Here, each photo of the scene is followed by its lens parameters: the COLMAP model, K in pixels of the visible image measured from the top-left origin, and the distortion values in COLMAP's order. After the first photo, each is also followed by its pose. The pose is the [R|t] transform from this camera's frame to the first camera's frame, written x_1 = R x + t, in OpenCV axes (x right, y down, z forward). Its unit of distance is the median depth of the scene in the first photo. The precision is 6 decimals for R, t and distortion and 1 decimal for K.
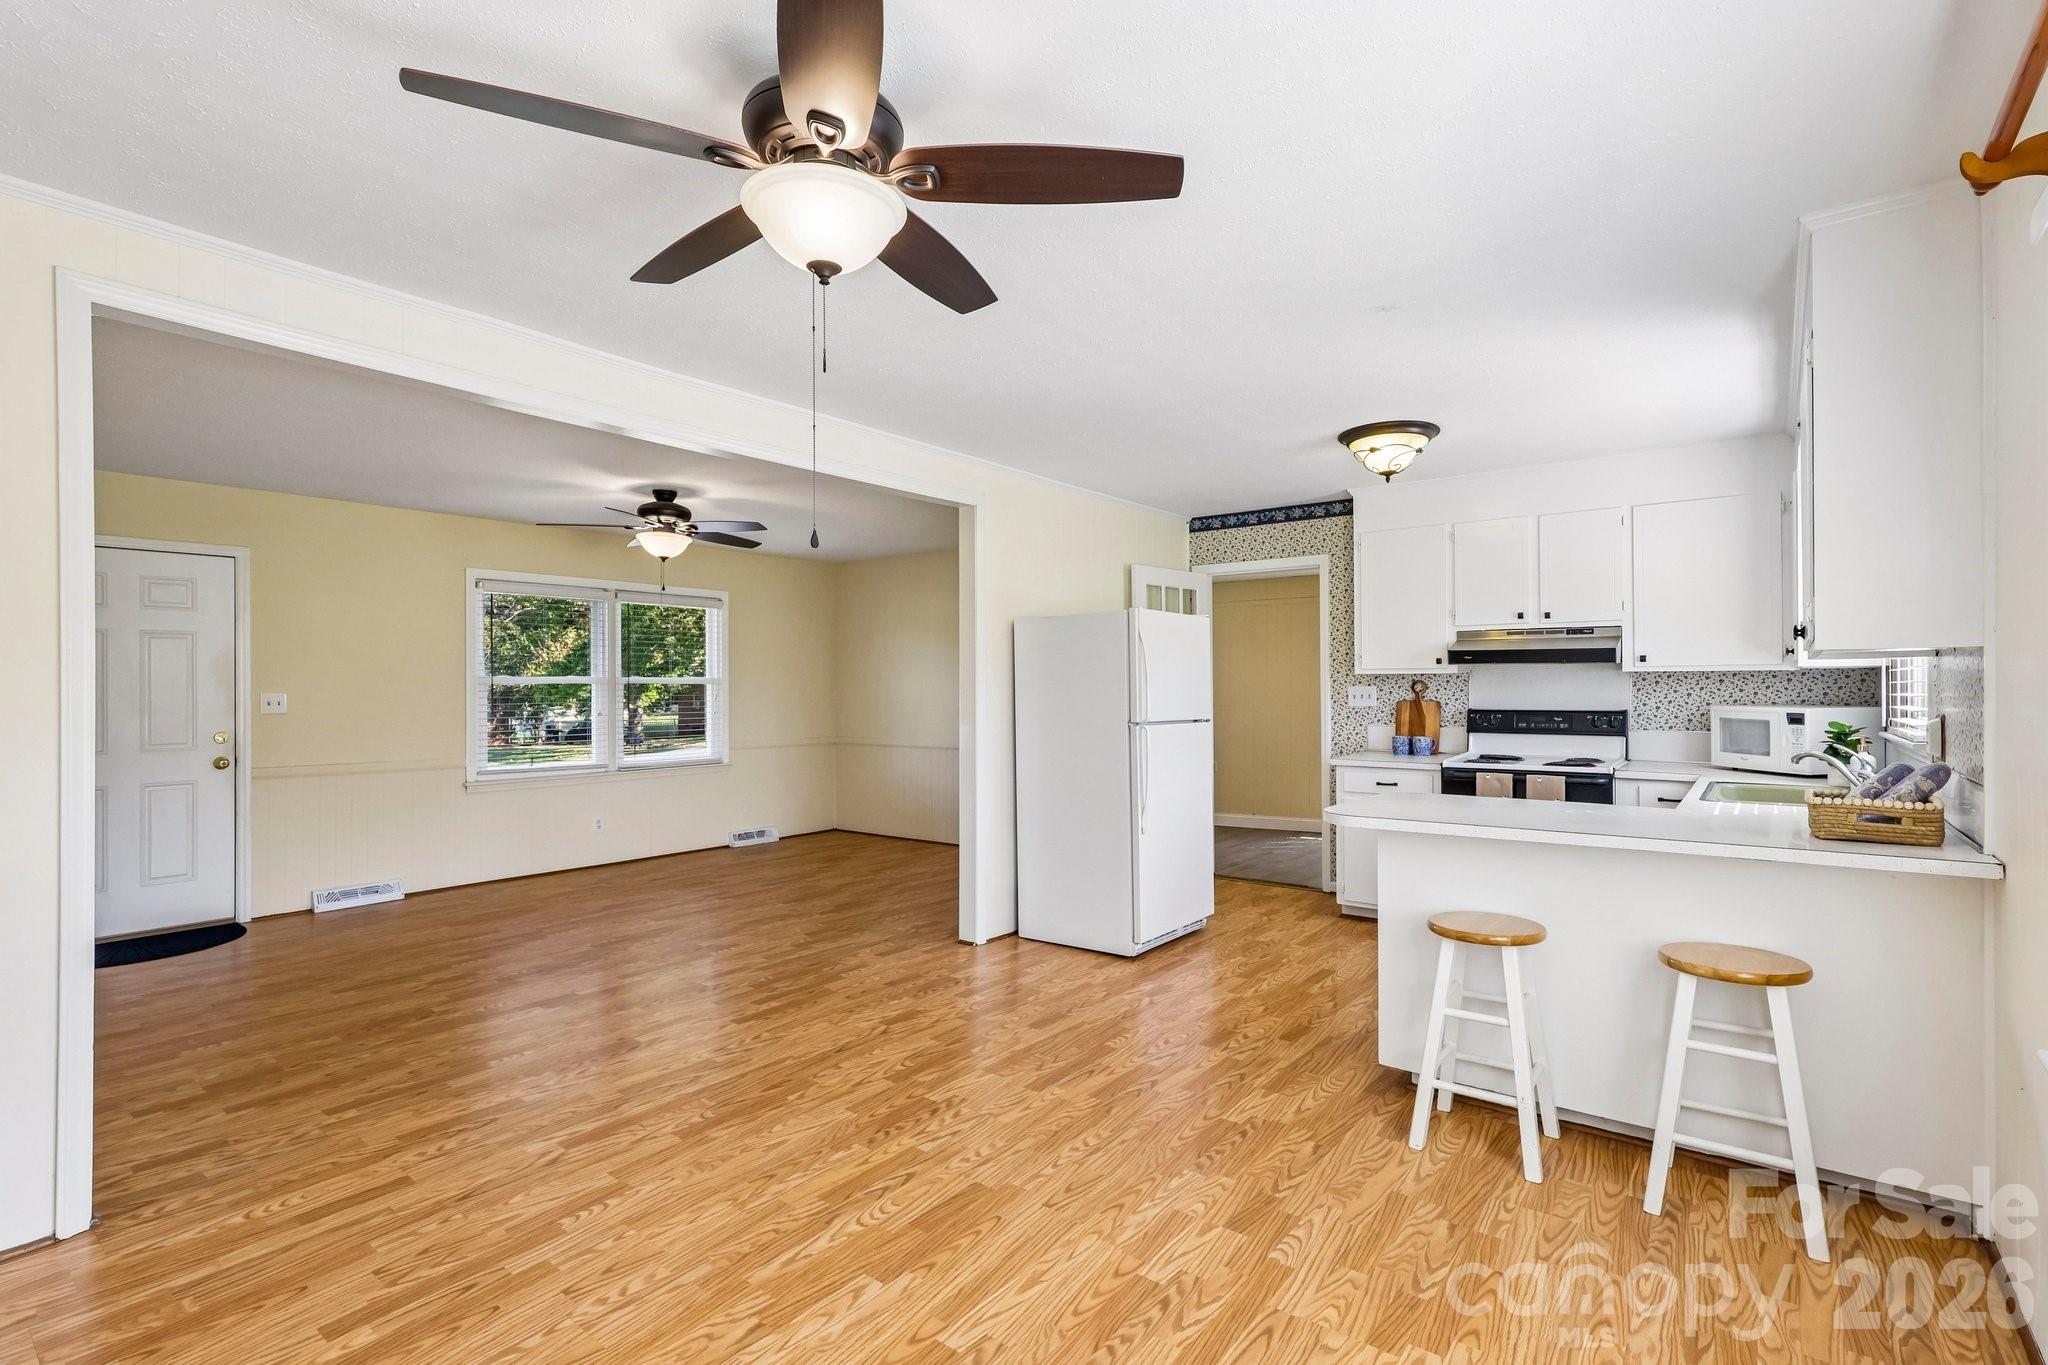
lens RADIAL K [[952.0, 0, 1028.6], [0, 952.0, 686.1], [0, 0, 1]] dist [0.006919, -0.000543]
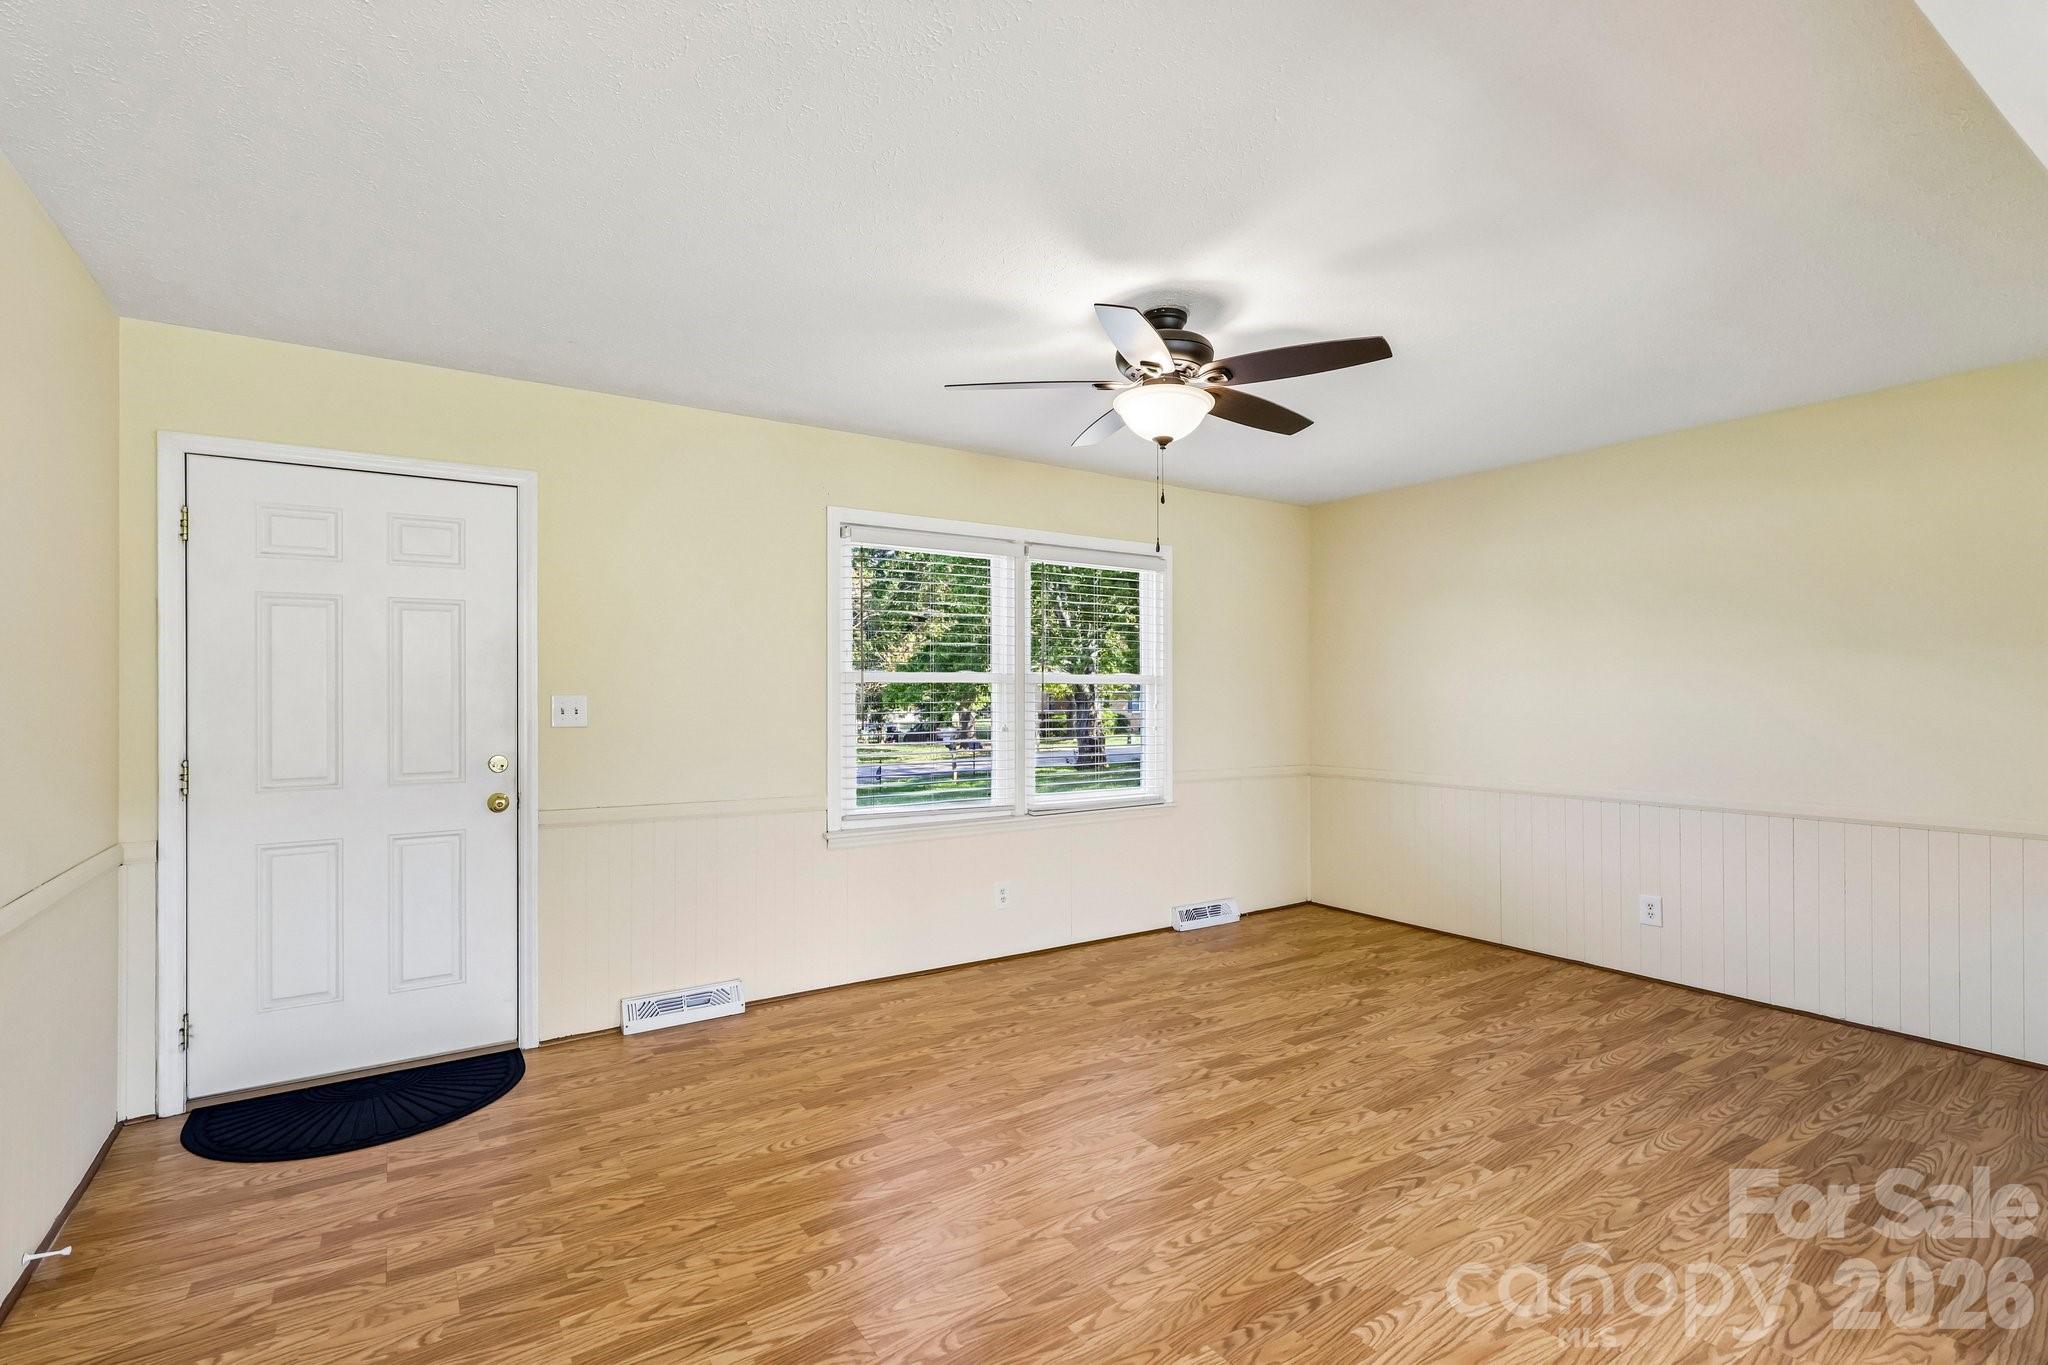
lens RADIAL K [[952.0, 0, 1028.6], [0, 952.0, 686.1], [0, 0, 1]] dist [0.006919, -0.000543]
pose [[0.949983, 0.000213, -0.312302, -0.287440], [-0.001566, 0.999990, -0.004082, 0.002913], [0.312298, 0.004367, 0.949974, 0.476234]]
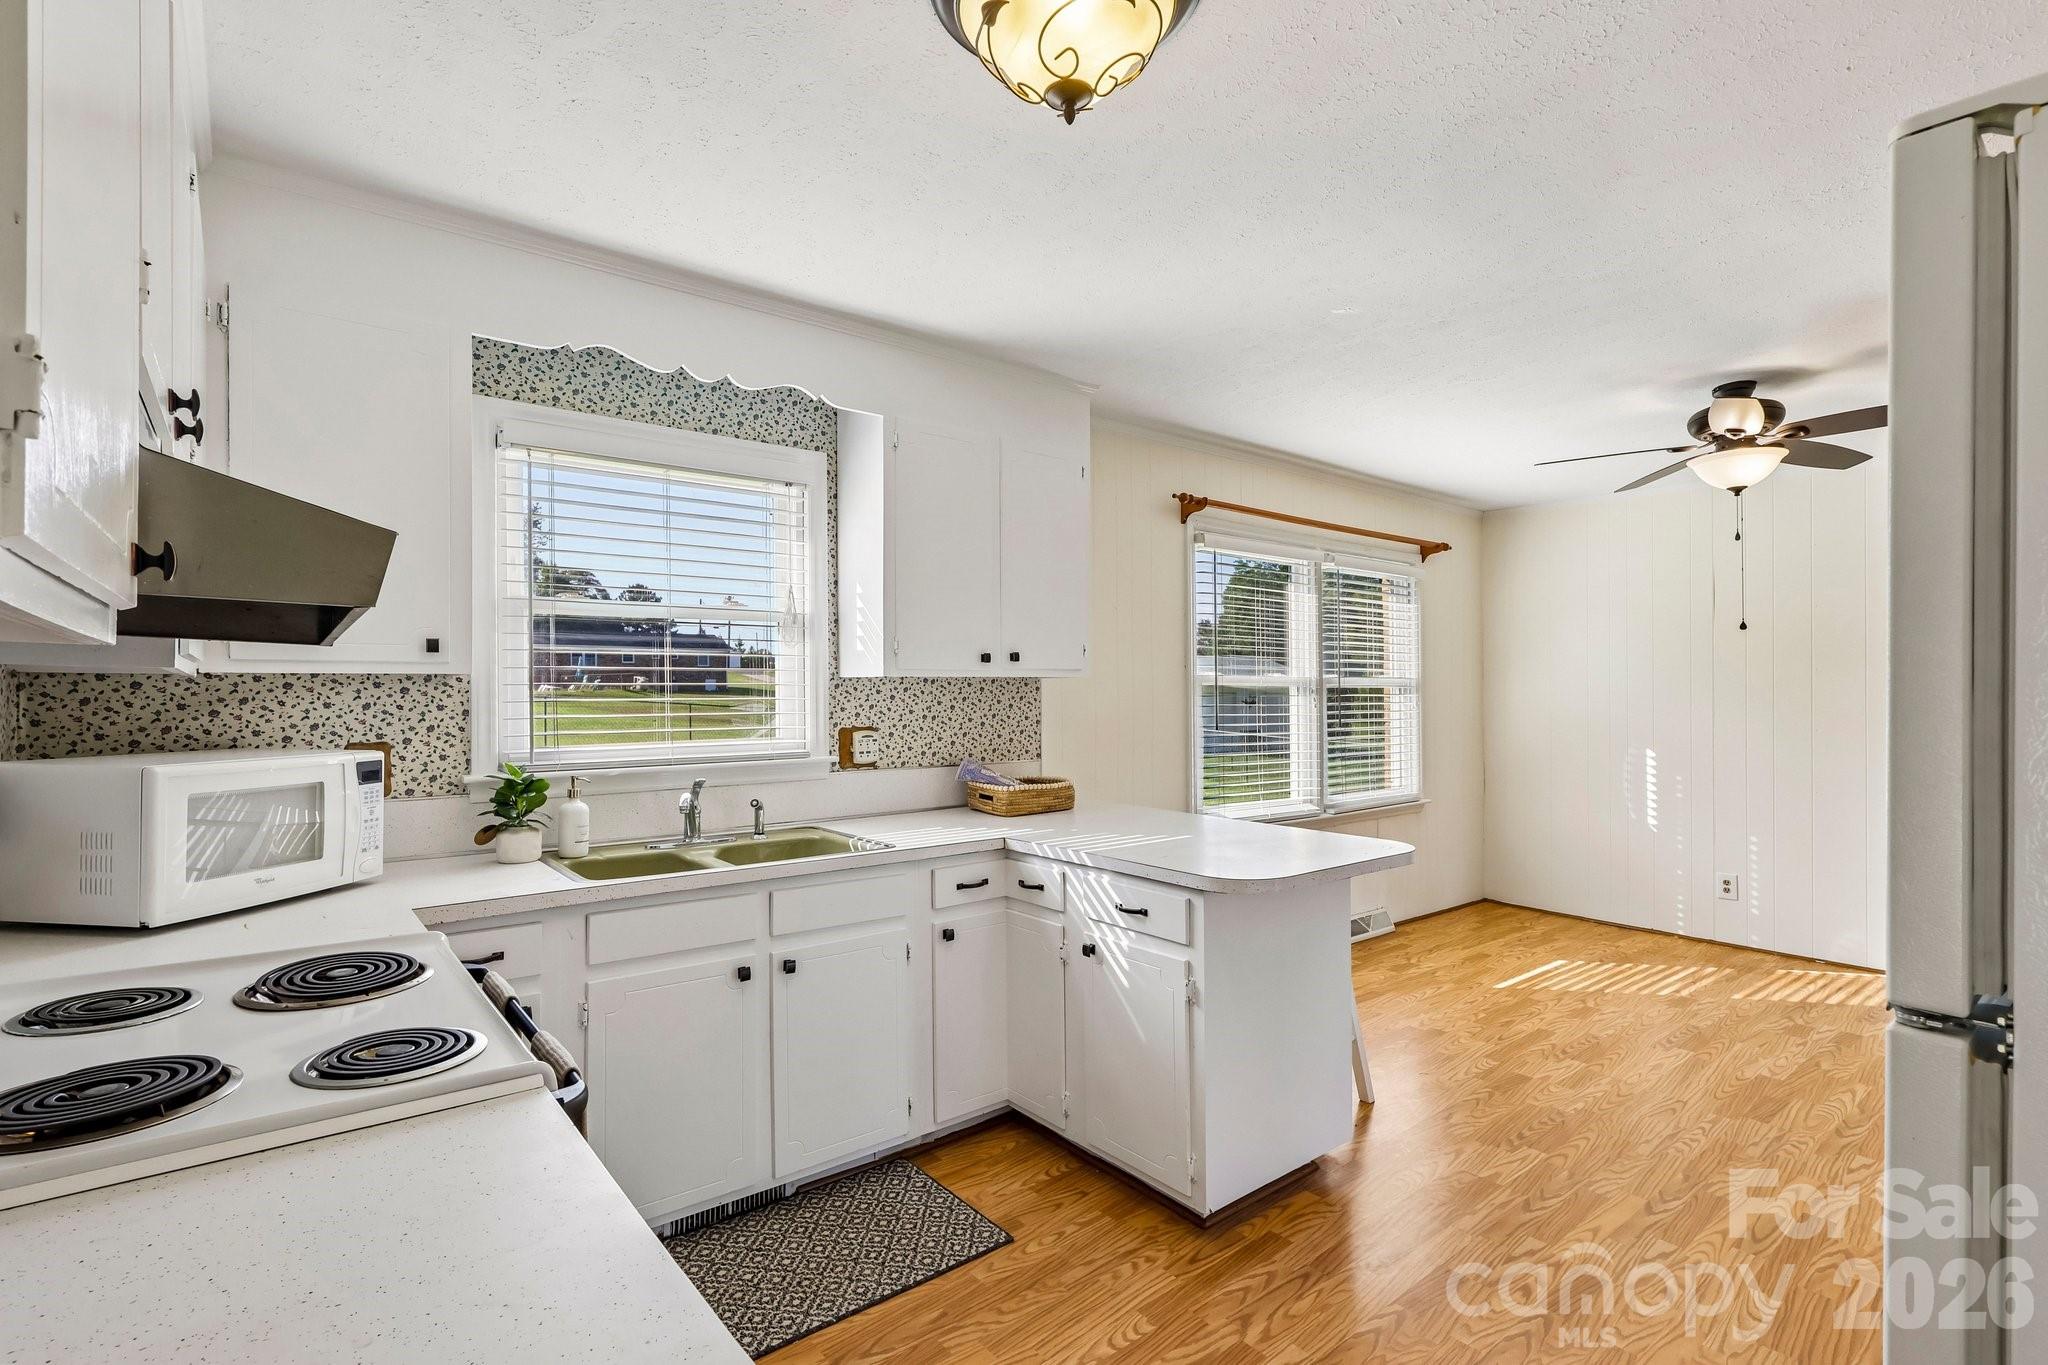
lens RADIAL K [[952.0, 0, 1028.6], [0, 952.0, 686.1], [0, 0, 1]] dist [0.006919, -0.000543]
pose [[-0.973341, -0.003671, 0.229334, 0.253476], [-0.003858, 0.999992, -0.000366, -0.007411], [-0.229331, -0.001241, -0.973348, 1.061227]]
